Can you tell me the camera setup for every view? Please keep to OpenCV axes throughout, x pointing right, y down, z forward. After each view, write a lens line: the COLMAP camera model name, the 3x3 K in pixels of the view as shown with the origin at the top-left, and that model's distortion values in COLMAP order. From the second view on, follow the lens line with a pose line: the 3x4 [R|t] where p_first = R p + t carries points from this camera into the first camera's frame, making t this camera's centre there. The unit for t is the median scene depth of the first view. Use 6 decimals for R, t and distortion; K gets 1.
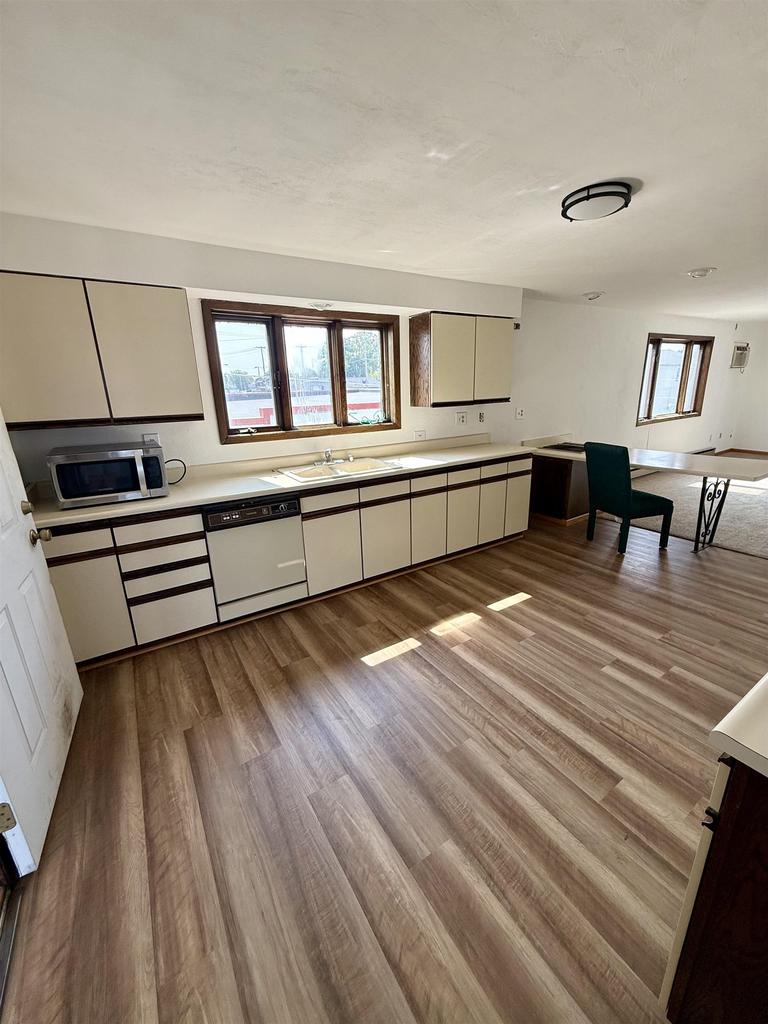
lens RADIAL K [[407.1, 0, 384.0], [0, 407.1, 512.0], [0, 0, 1]] dist [0.001669, 0.000091]
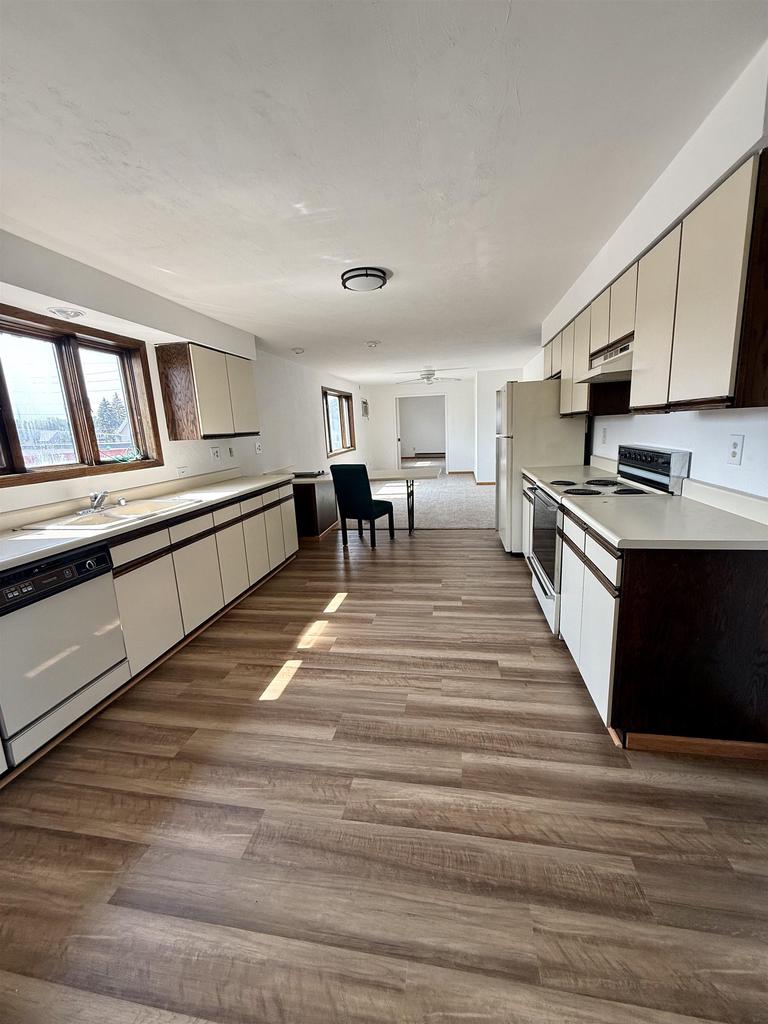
lens RADIAL K [[407.1, 0, 384.0], [0, 407.1, 512.0], [0, 0, 1]] dist [0.001669, 0.000091]
pose [[0.681498, -0.151981, 0.715865, -0.418882], [0.240452, 0.970391, -0.022890, 0.043974], [-0.691190, 0.187731, 0.697863, 0.100429]]
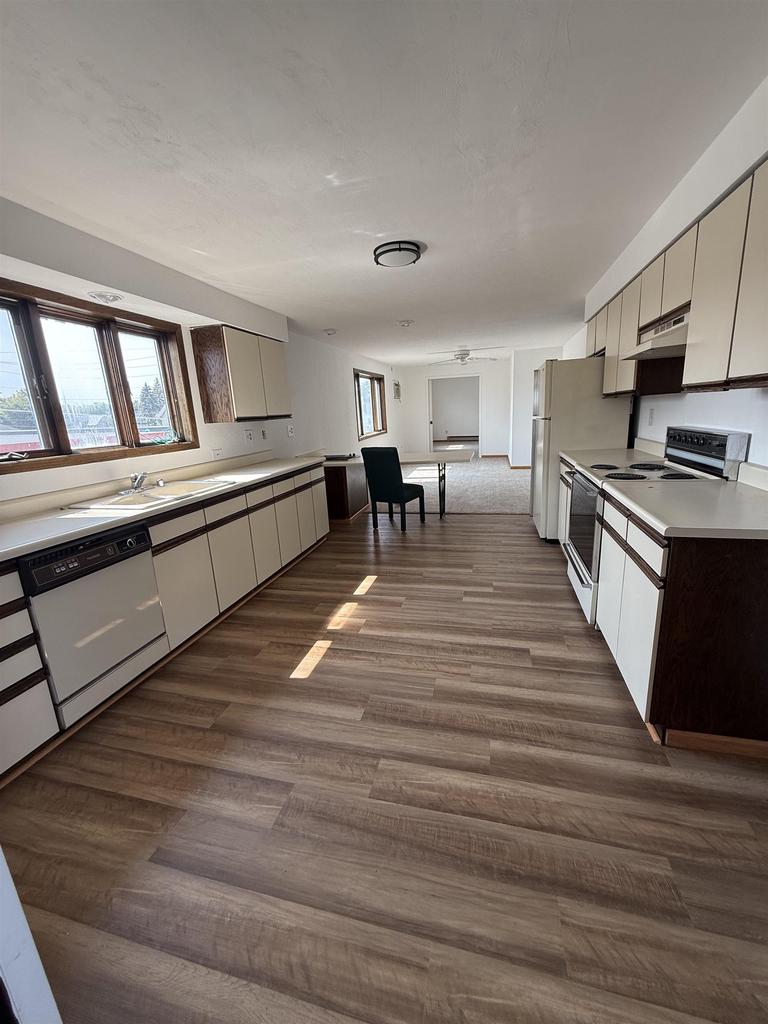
lens RADIAL K [[407.1, 0, 384.0], [0, 407.1, 512.0], [0, 0, 1]] dist [0.001669, 0.000091]
pose [[0.735313, -0.170665, 0.655887, -0.409868], [0.227685, 0.973733, -0.001887, 0.045182], [-0.638337, 0.150723, 0.754857, 0.108791]]
